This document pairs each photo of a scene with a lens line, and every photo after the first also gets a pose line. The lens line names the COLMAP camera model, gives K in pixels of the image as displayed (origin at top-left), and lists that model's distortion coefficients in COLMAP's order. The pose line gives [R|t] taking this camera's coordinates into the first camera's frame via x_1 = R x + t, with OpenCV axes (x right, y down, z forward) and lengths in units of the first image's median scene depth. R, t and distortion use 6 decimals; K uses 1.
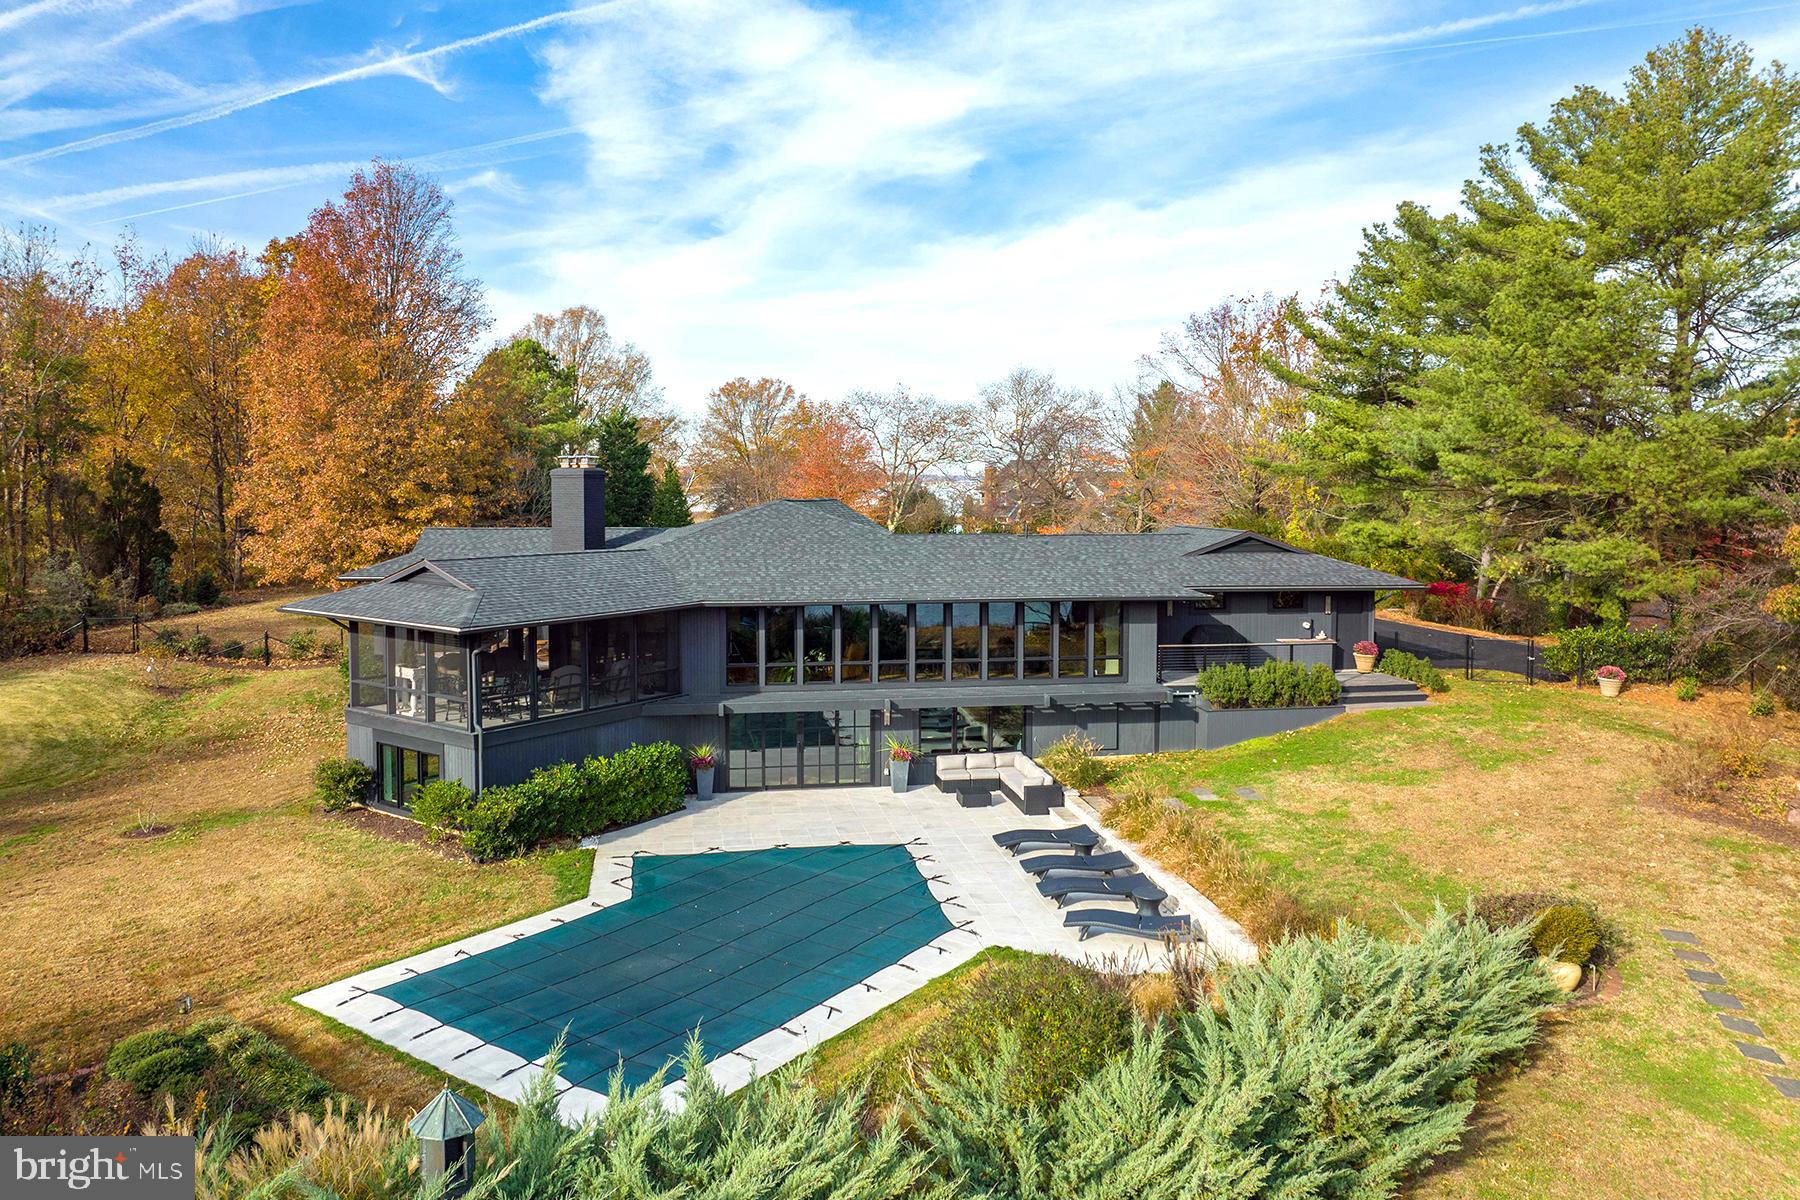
lens RADIAL K [[1198.2, 0, 897.2], [0, 1198.2, 672.3], [0, 0, 1]] dist [-0.027915, -0.002430]
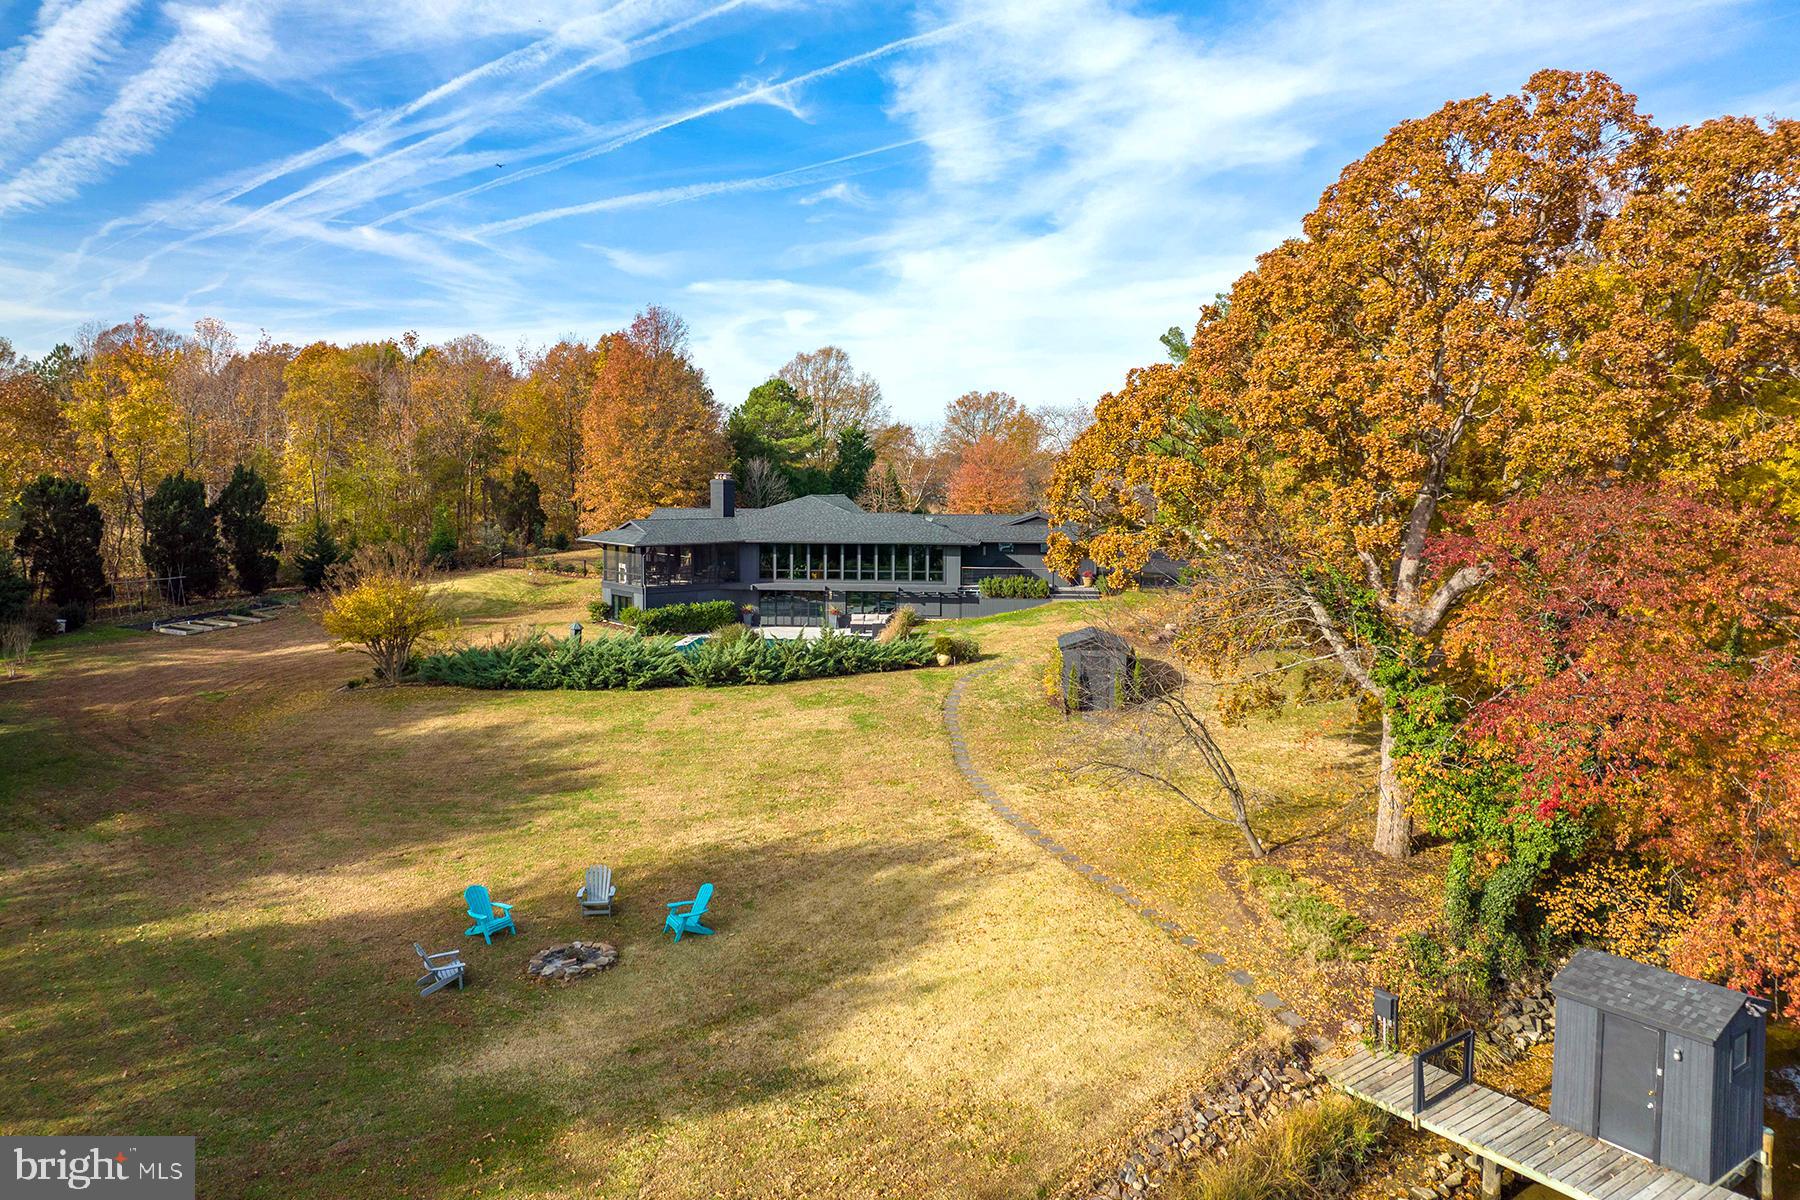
lens RADIAL K [[1400.0, 0, 996.3], [0, 1400.0, 662.1], [0, 0, 1]] dist [-0.033778, 0.017510]
pose [[0.968464, 0.035363, -0.246631, 0.130088], [-0.039594, 0.999141, -0.012215, 0.025270], [0.245987, 0.021595, 0.969033, -0.197383]]
